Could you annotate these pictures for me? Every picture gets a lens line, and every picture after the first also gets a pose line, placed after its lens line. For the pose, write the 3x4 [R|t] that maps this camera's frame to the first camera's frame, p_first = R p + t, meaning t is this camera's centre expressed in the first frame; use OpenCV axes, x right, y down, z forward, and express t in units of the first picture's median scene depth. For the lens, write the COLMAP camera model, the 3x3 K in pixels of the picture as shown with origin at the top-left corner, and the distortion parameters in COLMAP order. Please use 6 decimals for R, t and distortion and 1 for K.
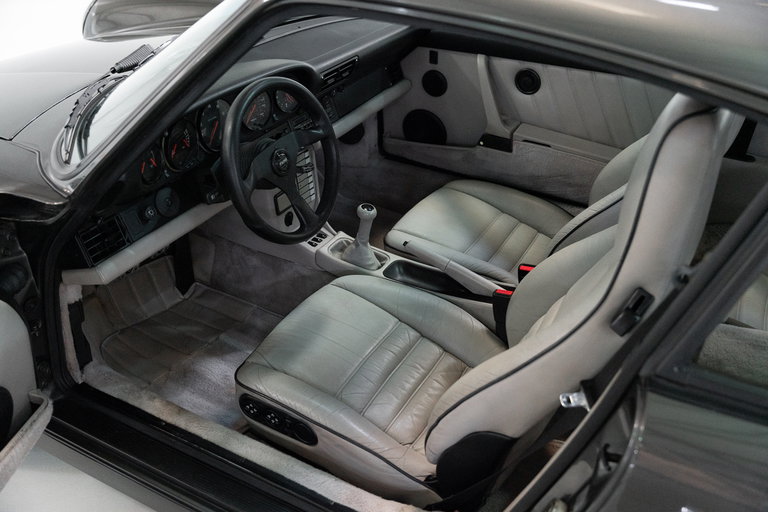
lens RADIAL K [[724.6, 0, 386.7], [0, 724.6, 256.2], [0, 0, 1]] dist [-0.006473, 0.000000]
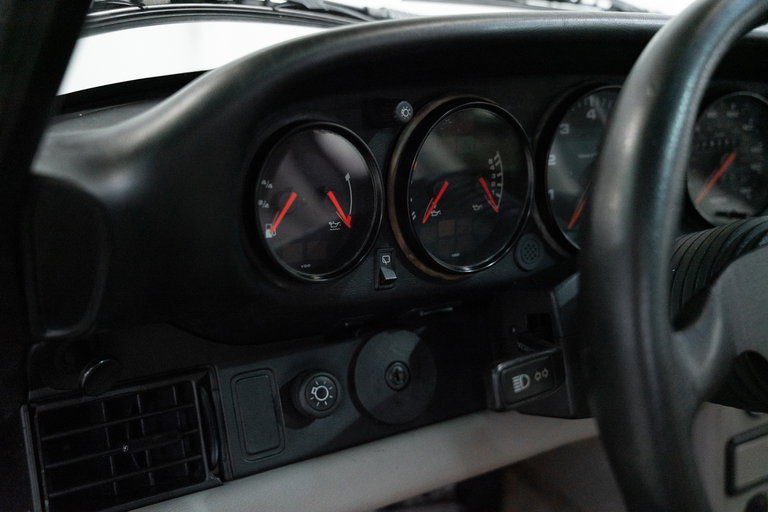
lens RADIAL K [[714.3, 0, 384.5], [0, 714.3, 255.1], [0, 0, 1]] dist [-0.020873, 0.000000]
pose [[0.841996, 0.119388, -0.526108, -0.145735], [-0.271781, 0.936285, -0.222497, -0.051678], [0.466024, 0.330328, 0.820796, 0.703905]]
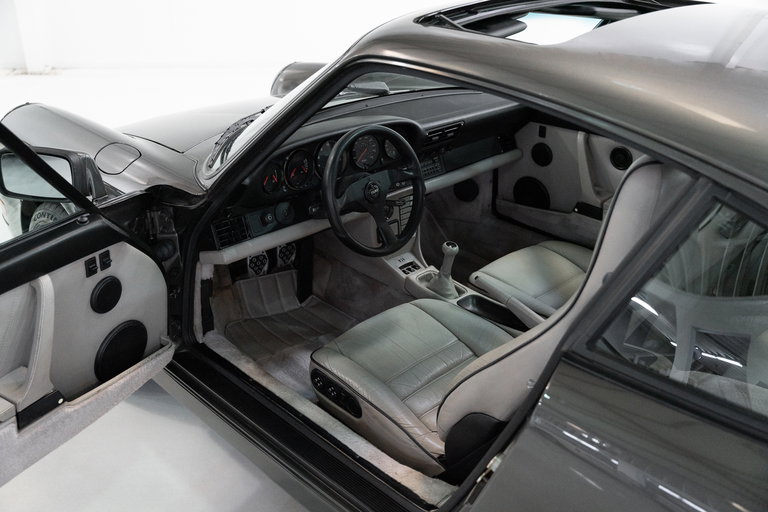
lens RADIAL K [[724.6, 0, 382.1], [0, 724.6, 254.9], [0, 0, 1]] dist [-0.006473, 0.000000]
pose [[0.959352, 0.123725, -0.253643, 0.196093], [-0.152817, 0.983351, -0.098328, 0.096948], [0.237255, 0.133092, 0.962287, -0.190611]]
